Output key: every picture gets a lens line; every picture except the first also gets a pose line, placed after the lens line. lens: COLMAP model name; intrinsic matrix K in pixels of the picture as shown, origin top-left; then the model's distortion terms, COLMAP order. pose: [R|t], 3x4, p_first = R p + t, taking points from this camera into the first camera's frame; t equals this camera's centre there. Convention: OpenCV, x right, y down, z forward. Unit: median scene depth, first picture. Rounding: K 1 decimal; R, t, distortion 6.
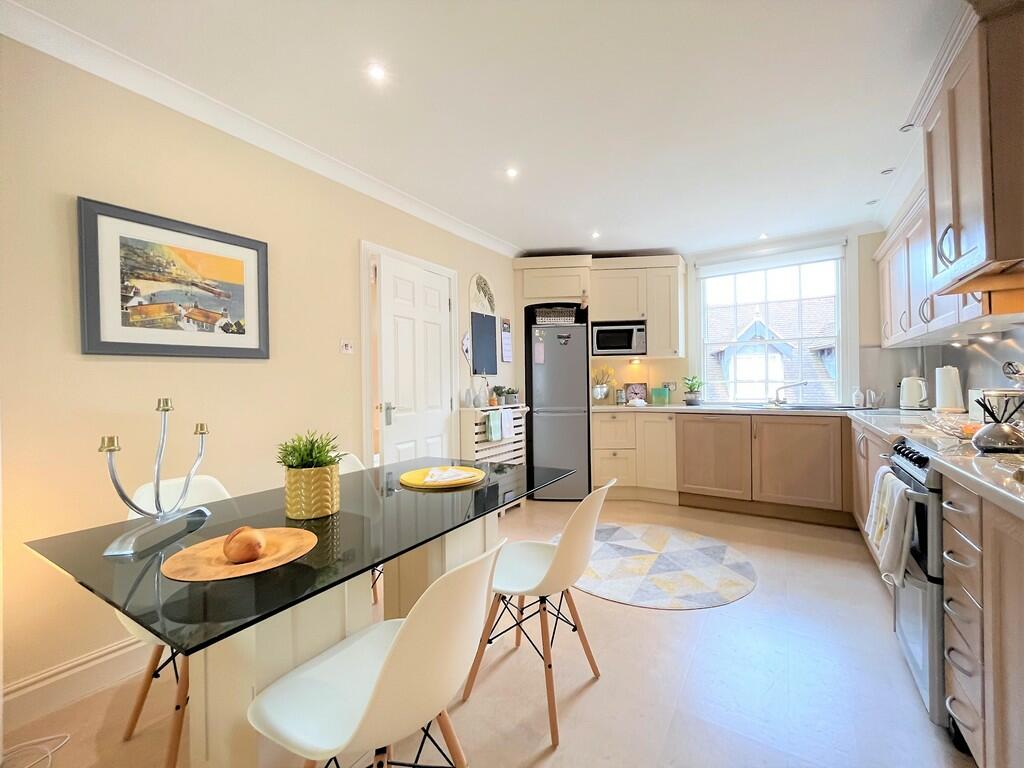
lens RADIAL K [[418.9, 0, 509.4], [0, 418.9, 384.3], [0, 0, 1]] dist [-0.001009, -0.000101]
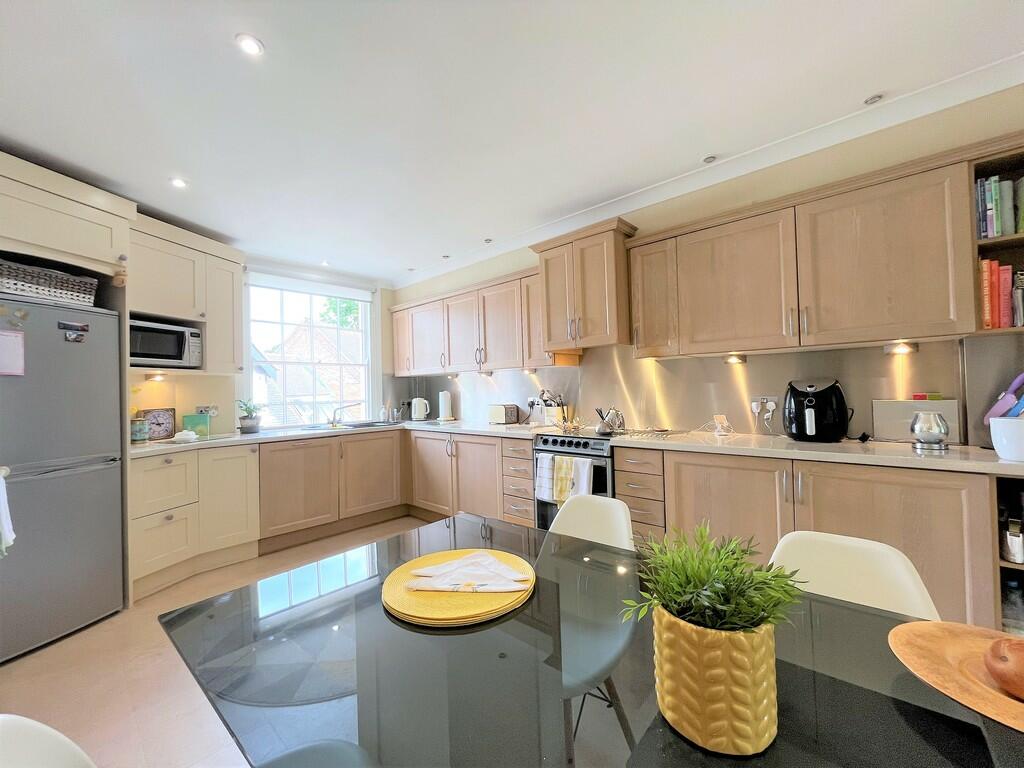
lens RADIAL K [[418.9, 0, 509.4], [0, 418.9, 384.3], [0, 0, 1]] dist [-0.001009, -0.000101]
pose [[0.167151, 0.026649, 0.985571, -0.309727], [0.021698, 0.999293, -0.030699, -0.010700], [-0.985693, 0.026516, 0.166454, 0.353725]]
